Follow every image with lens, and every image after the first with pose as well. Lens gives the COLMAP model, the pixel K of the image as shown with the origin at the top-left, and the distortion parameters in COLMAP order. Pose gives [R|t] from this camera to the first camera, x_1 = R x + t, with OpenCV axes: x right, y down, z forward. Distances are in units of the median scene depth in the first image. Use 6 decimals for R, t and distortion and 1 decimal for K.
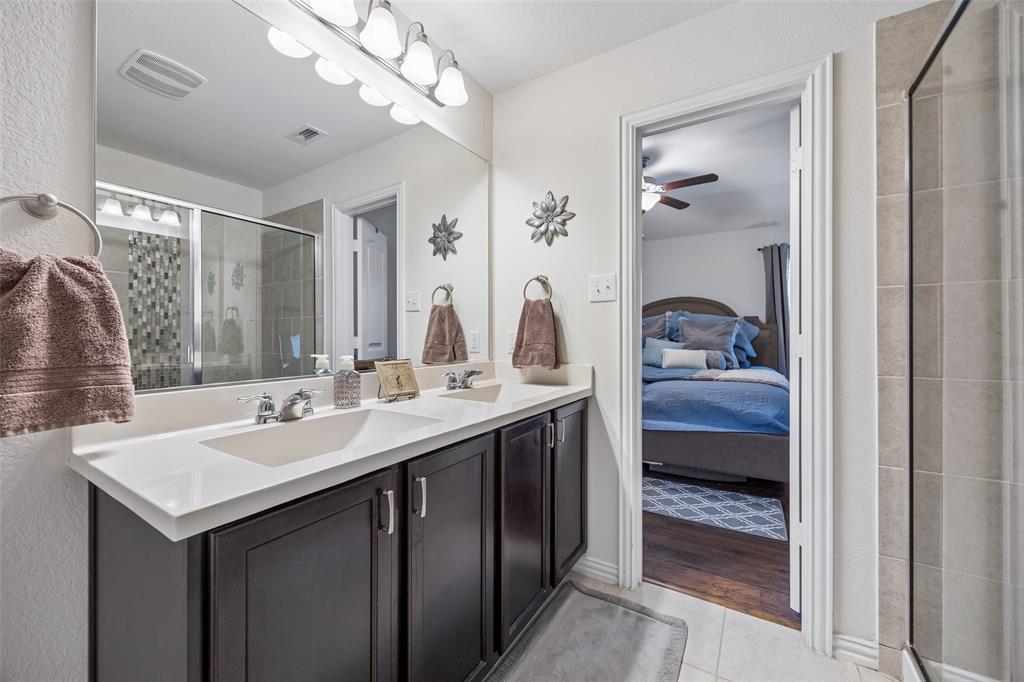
lens RADIAL K [[398.0, 0, 509.7], [0, 398.0, 332.1], [0, 0, 1]] dist [0.005225, -0.000122]
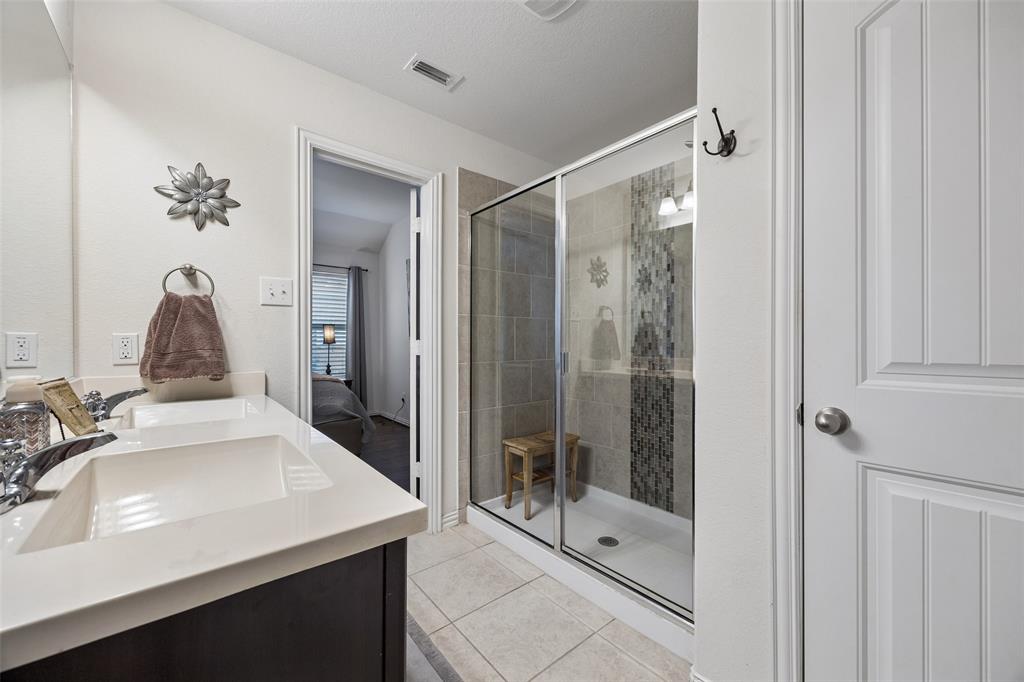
lens RADIAL K [[398.0, 0, 508.3], [0, 398.0, 344.5], [0, 0, 1]] dist [0.005225, -0.000122]
pose [[0.323471, -0.001861, 0.946236, -0.484461], [-0.006731, 0.999968, 0.004267, 0.010208], [-0.946214, -0.007749, 0.323448, 0.136032]]
